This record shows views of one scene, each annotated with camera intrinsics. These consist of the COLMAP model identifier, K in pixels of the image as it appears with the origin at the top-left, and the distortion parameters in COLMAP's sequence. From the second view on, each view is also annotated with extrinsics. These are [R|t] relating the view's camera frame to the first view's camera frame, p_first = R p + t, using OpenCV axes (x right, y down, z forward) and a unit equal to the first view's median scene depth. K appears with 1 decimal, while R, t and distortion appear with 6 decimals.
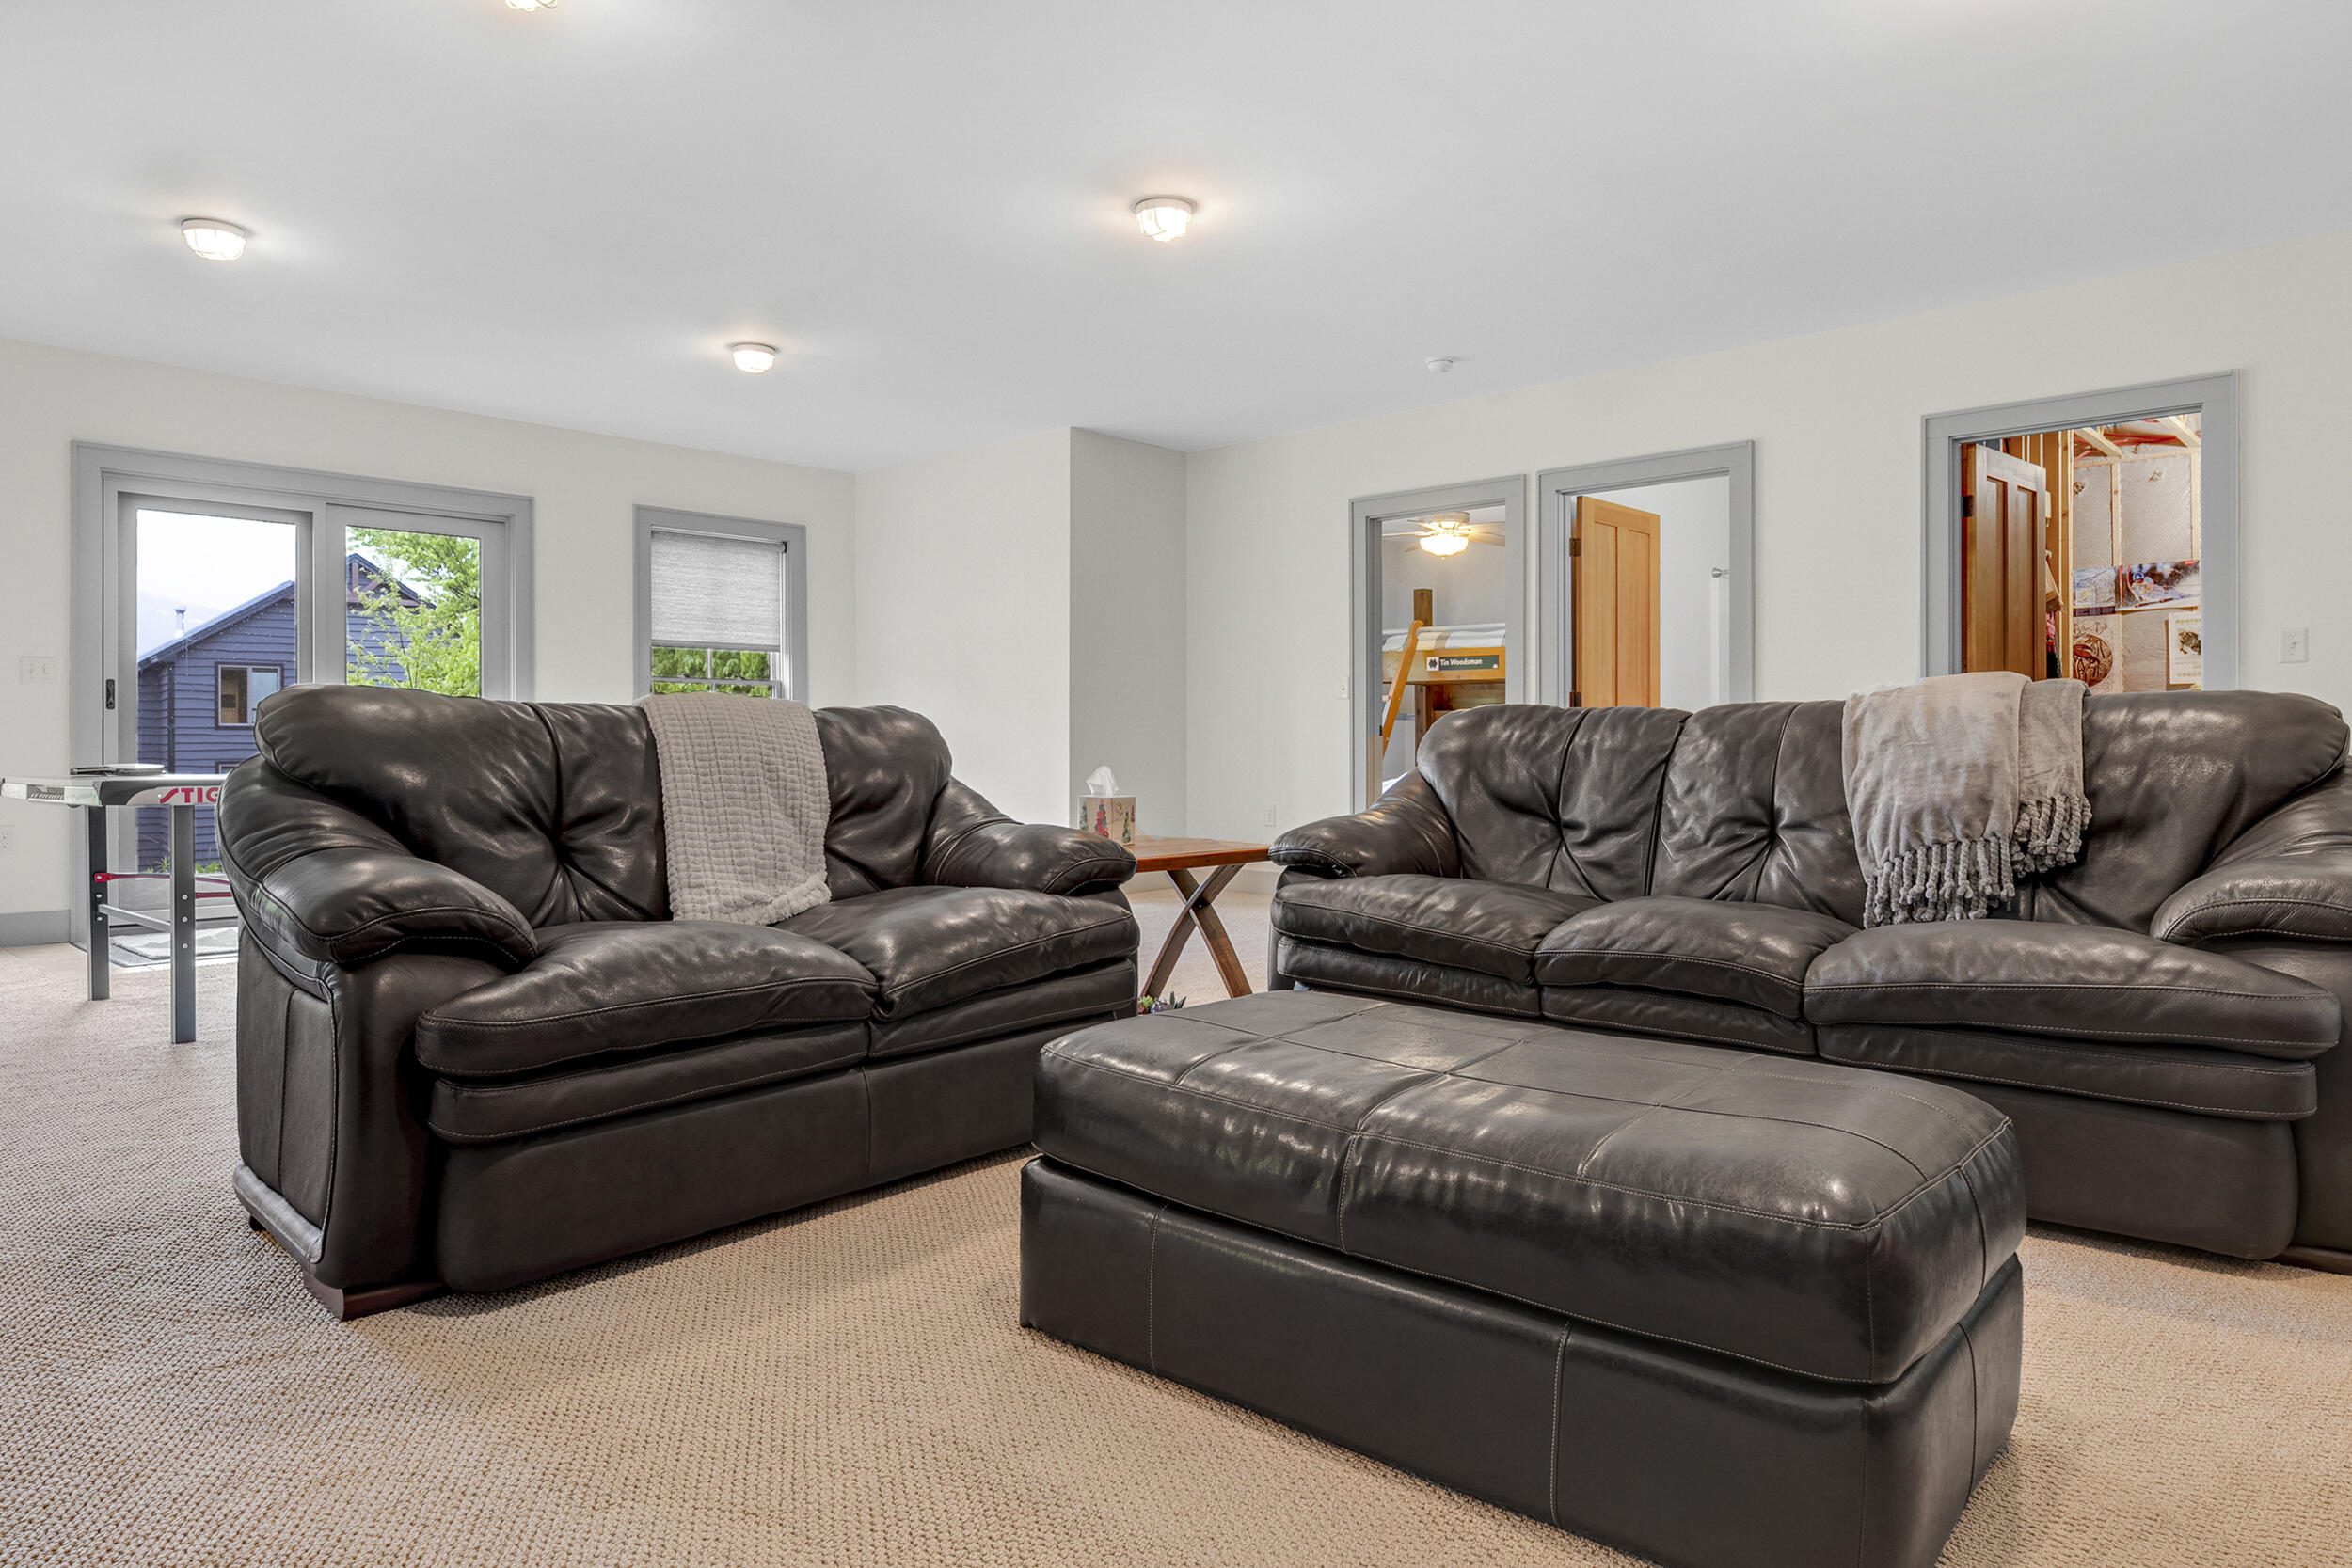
lens RADIAL K [[1453.3, 0, 1169.3], [0, 1453.3, 759.0], [0, 0, 1]] dist [-0.004649, -0.002650]
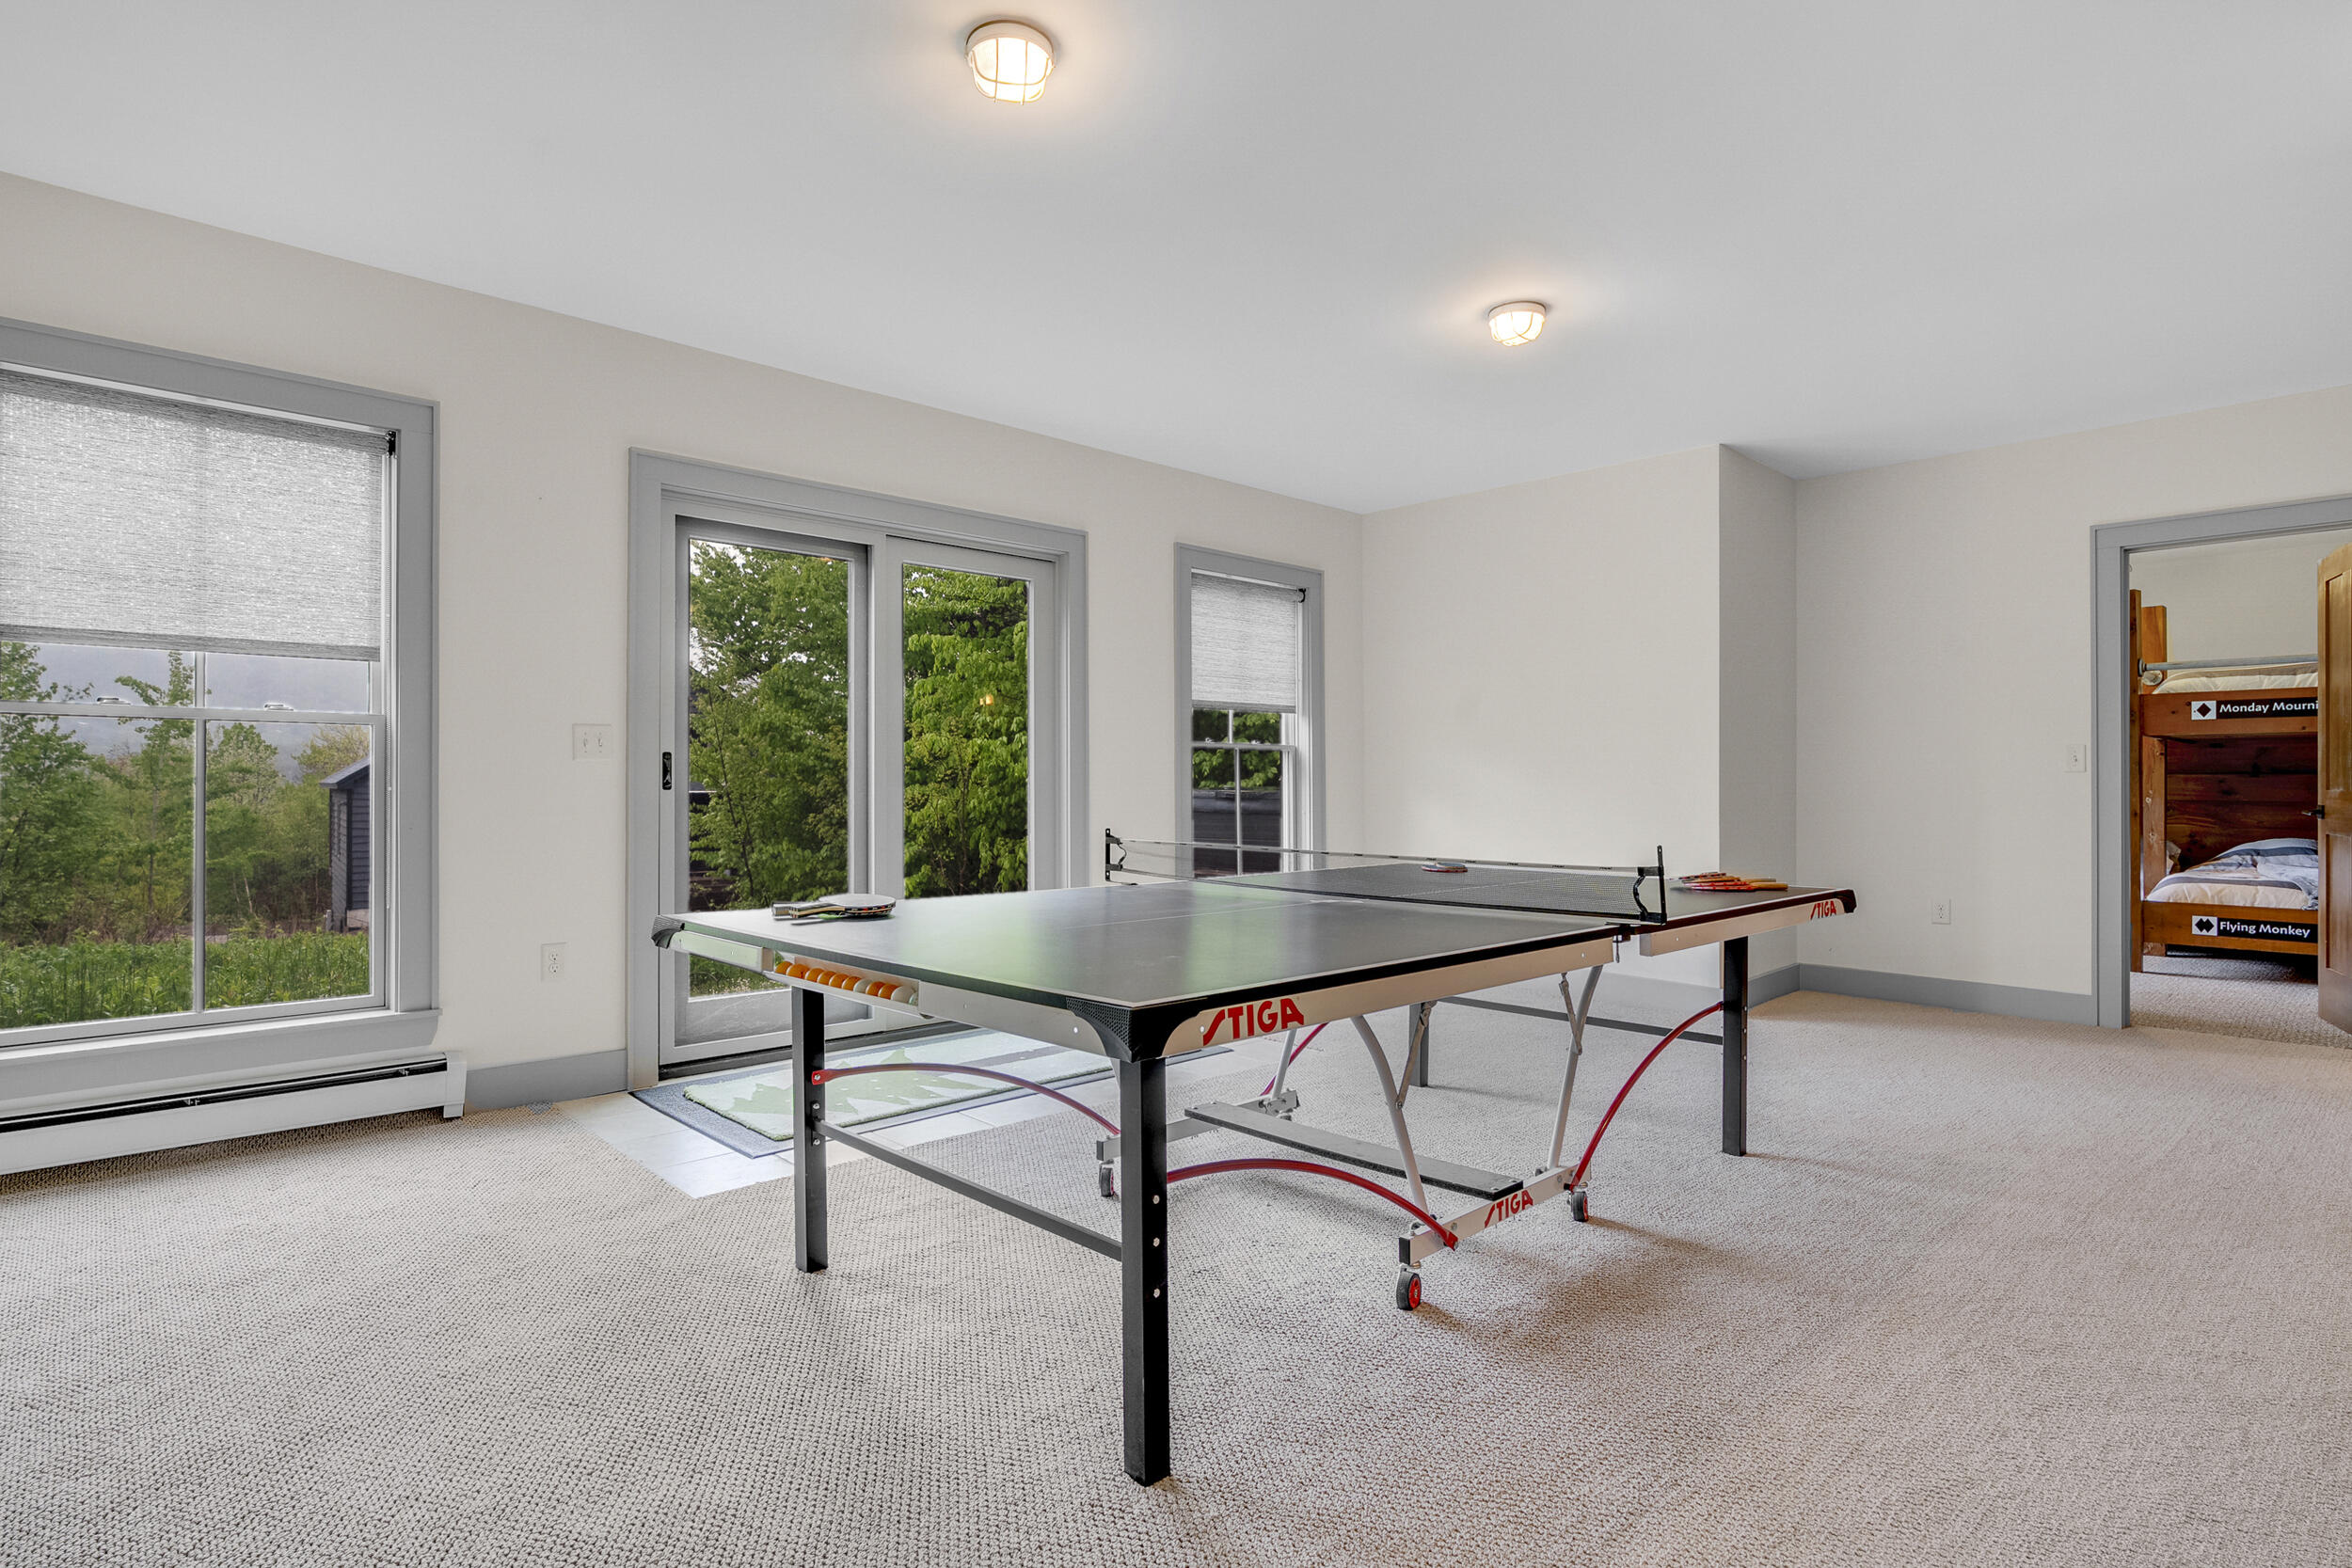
lens RADIAL K [[1218.8, 0, 1176.0], [0, 1218.8, 784.0], [0, 0, 1]] dist [0.006478, 0.000884]
pose [[0.998178, 0.003686, -0.060220, -0.321354], [-0.004159, 0.999961, -0.007741, -0.026223], [0.060189, 0.007977, 0.998155, 0.272356]]
